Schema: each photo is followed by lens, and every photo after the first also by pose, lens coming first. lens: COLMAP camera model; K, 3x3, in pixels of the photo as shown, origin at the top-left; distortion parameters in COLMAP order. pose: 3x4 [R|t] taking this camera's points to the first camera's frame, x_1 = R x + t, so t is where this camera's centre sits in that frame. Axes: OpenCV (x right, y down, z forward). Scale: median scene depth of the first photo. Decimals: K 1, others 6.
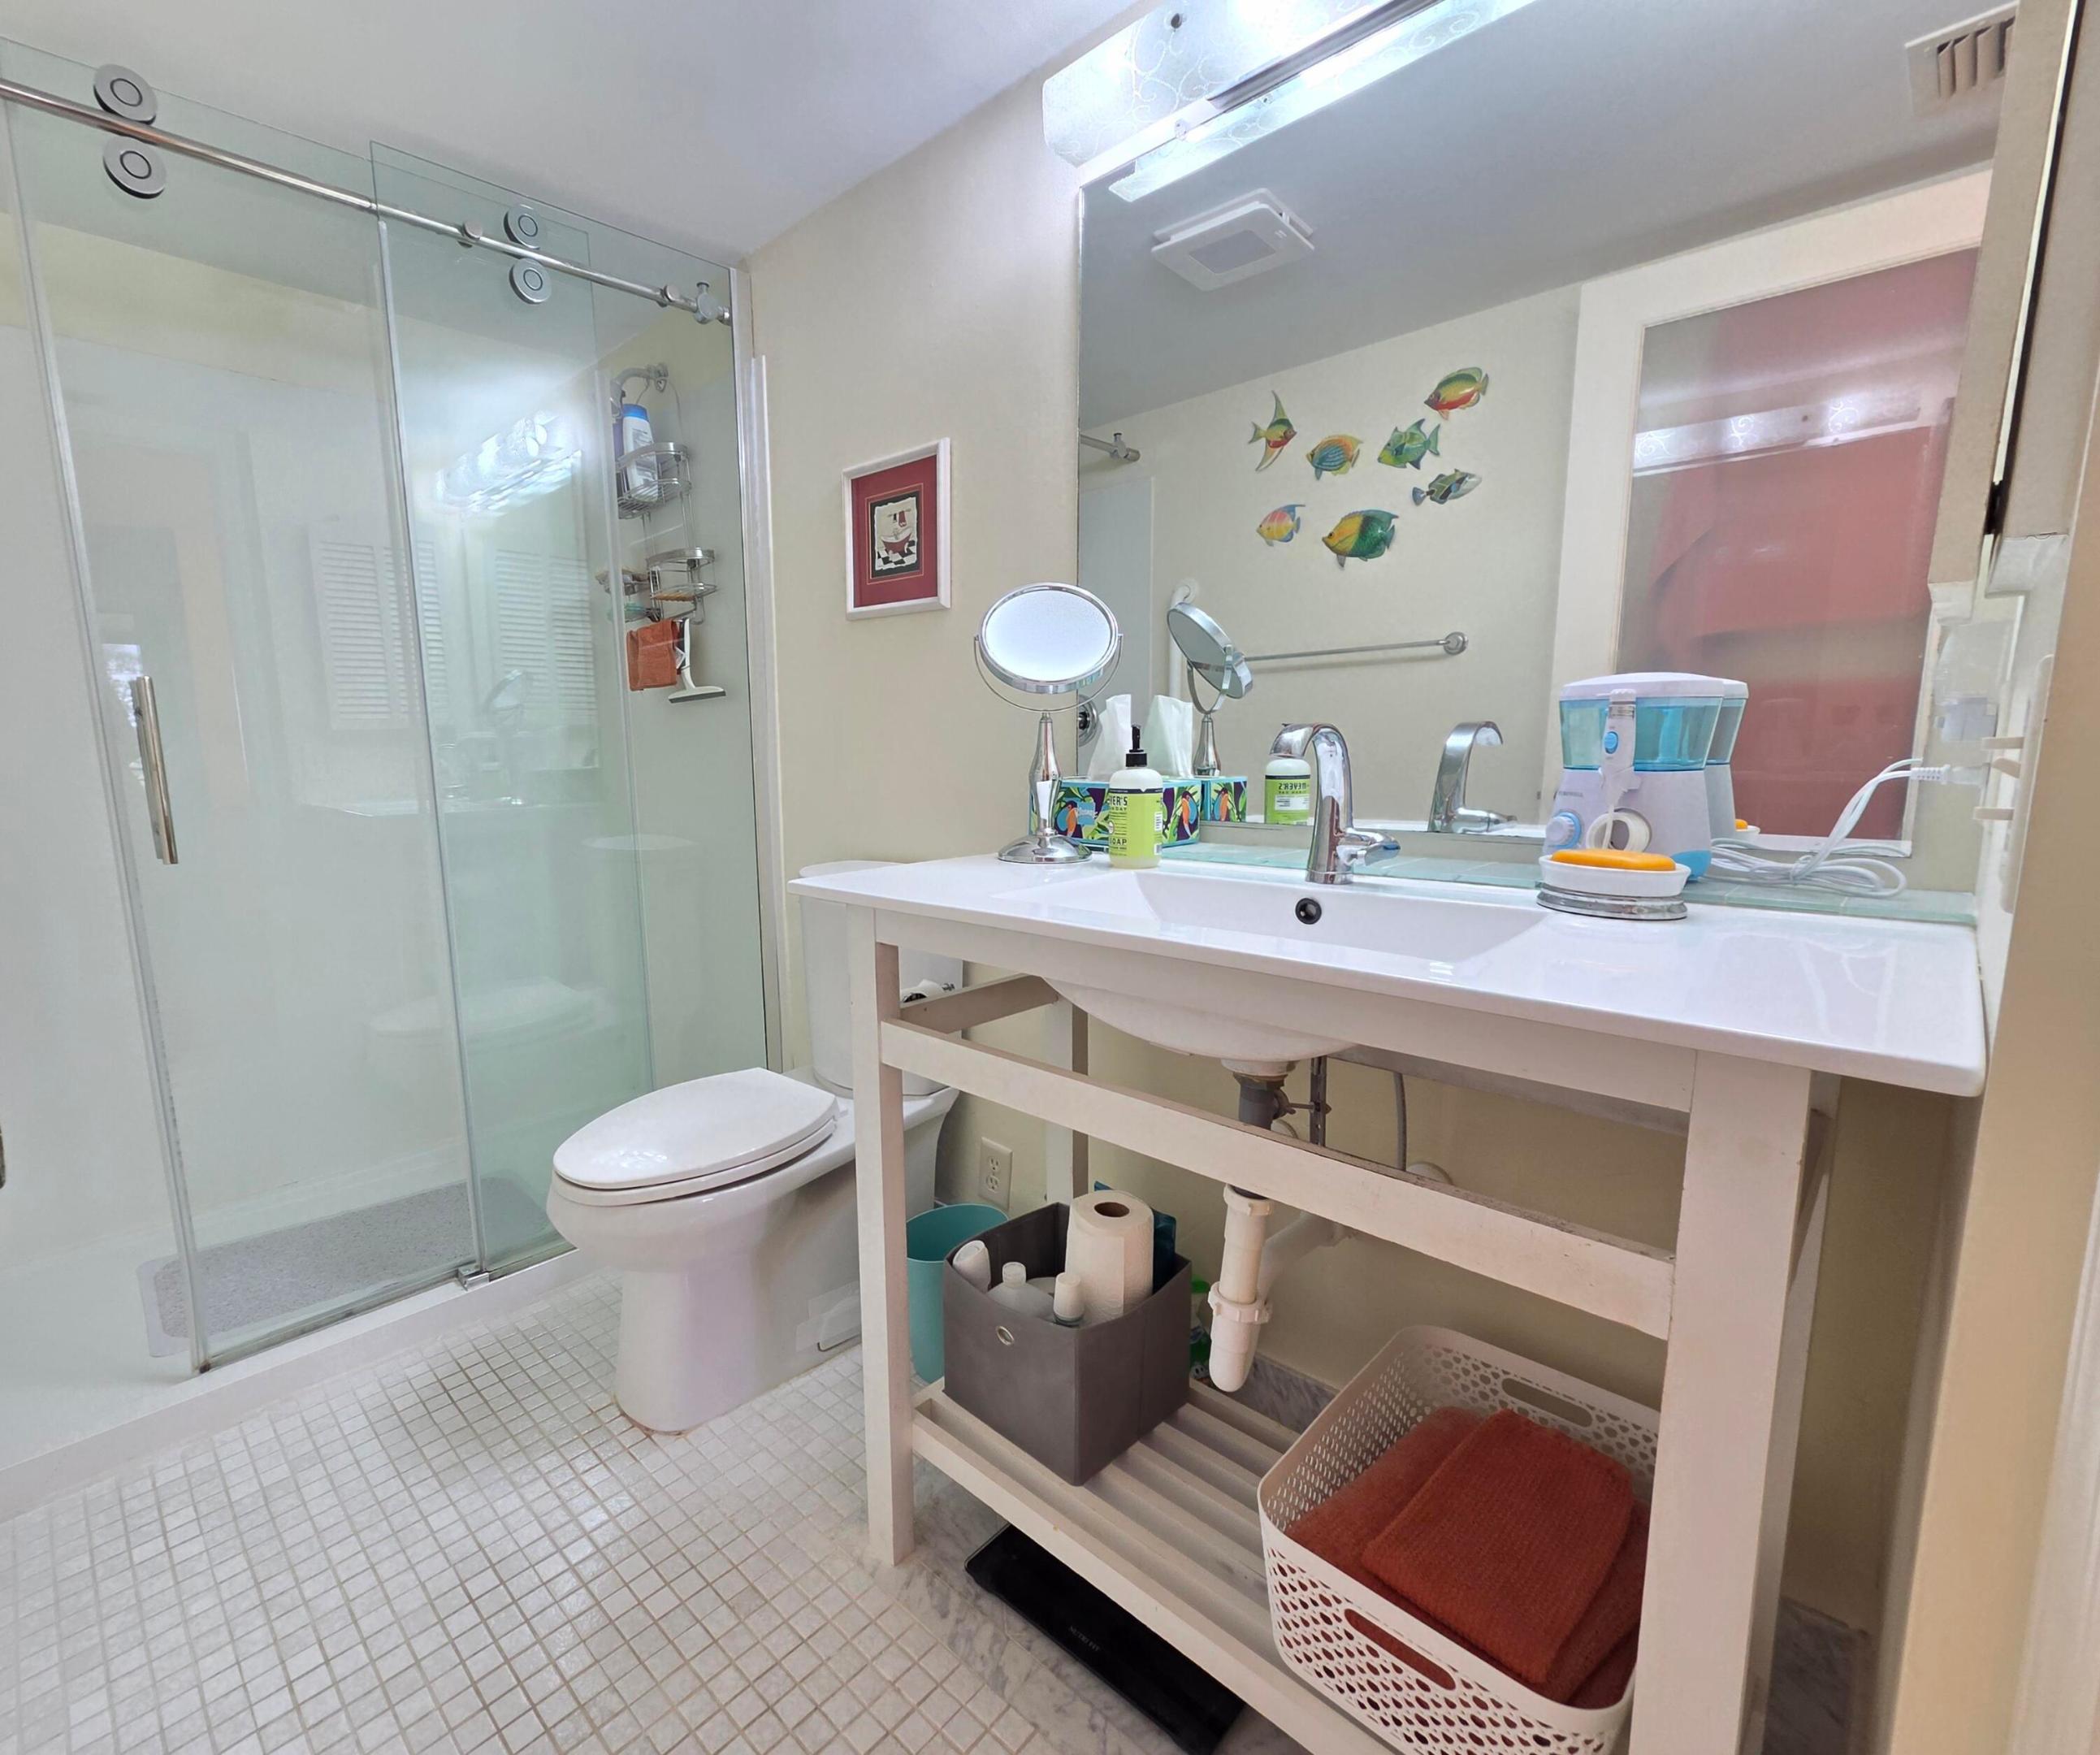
lens RADIAL K [[1021.8, 0, 1053.4], [0, 1021.8, 907.4], [0, 0, 1]] dist [0.001674, 0.000220]
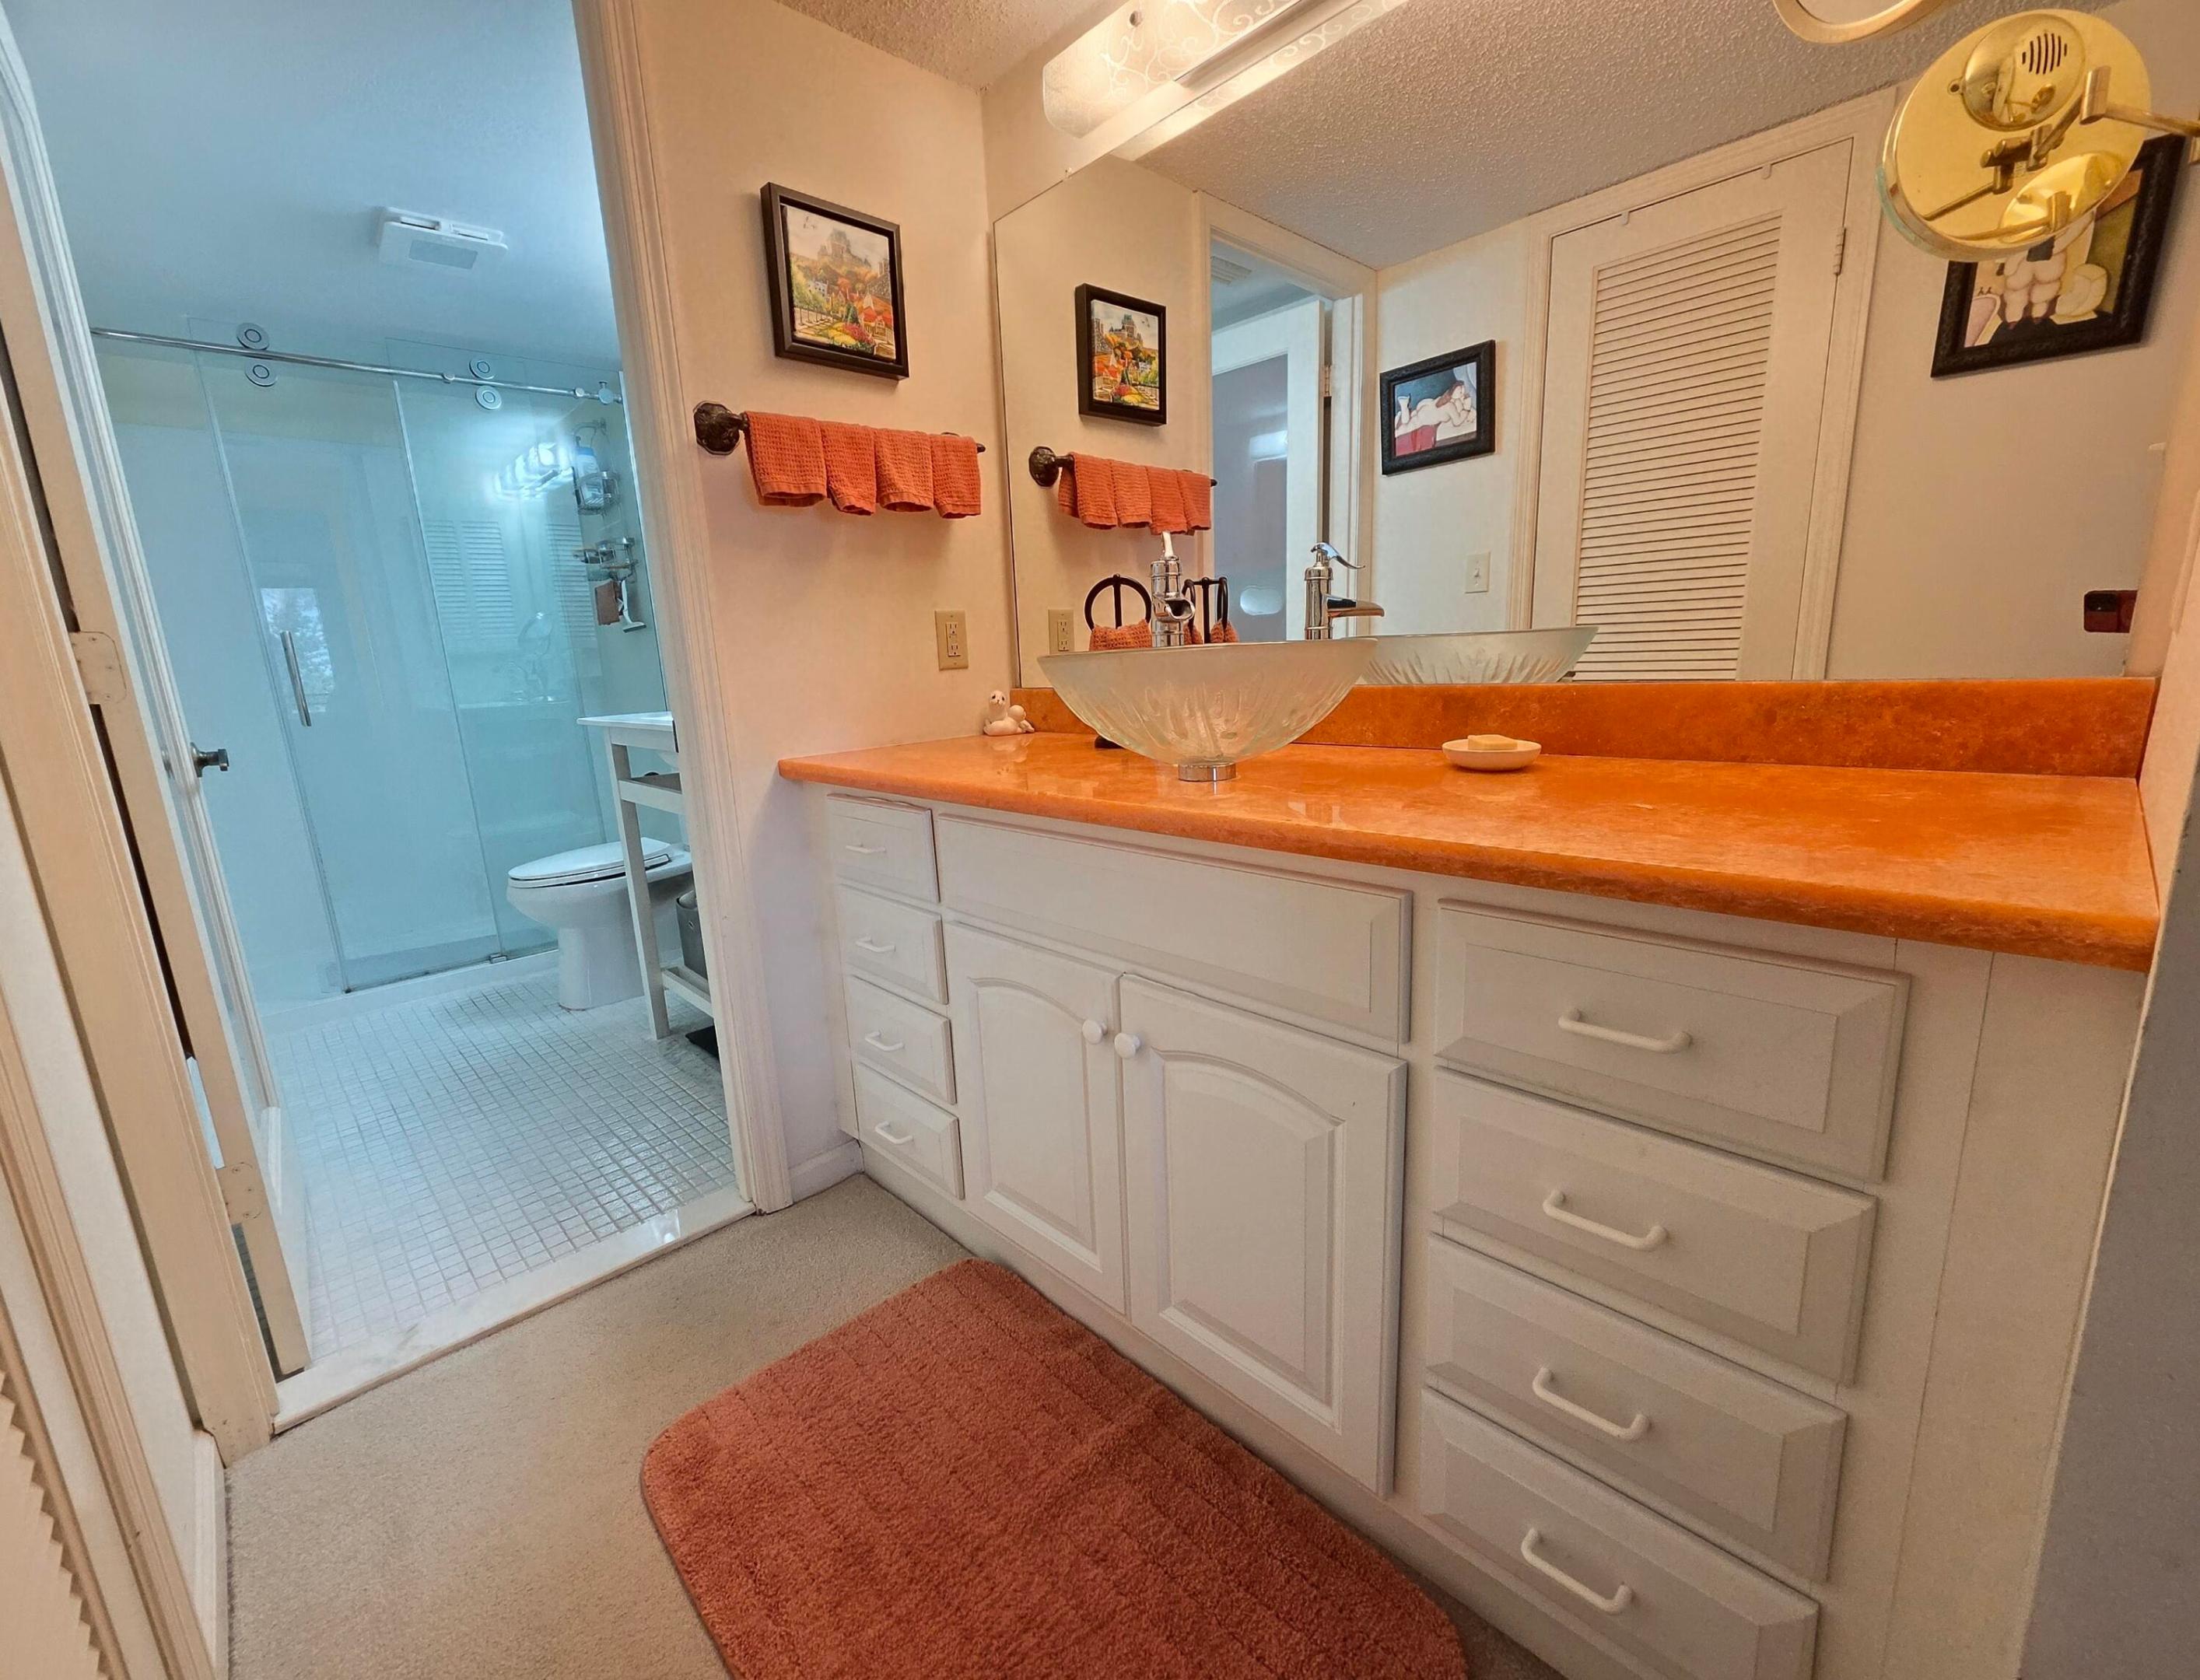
lens RADIAL K [[910.4, 0, 1100.0], [0, 910.4, 840.0], [0, 0, 1]] dist [0.017189, 0.000044]
pose [[0.998708, -0.028133, -0.042325, 0.444301], [0.030122, 0.998436, 0.047102, 0.083977], [0.040934, -0.048316, 0.997993, -0.439954]]
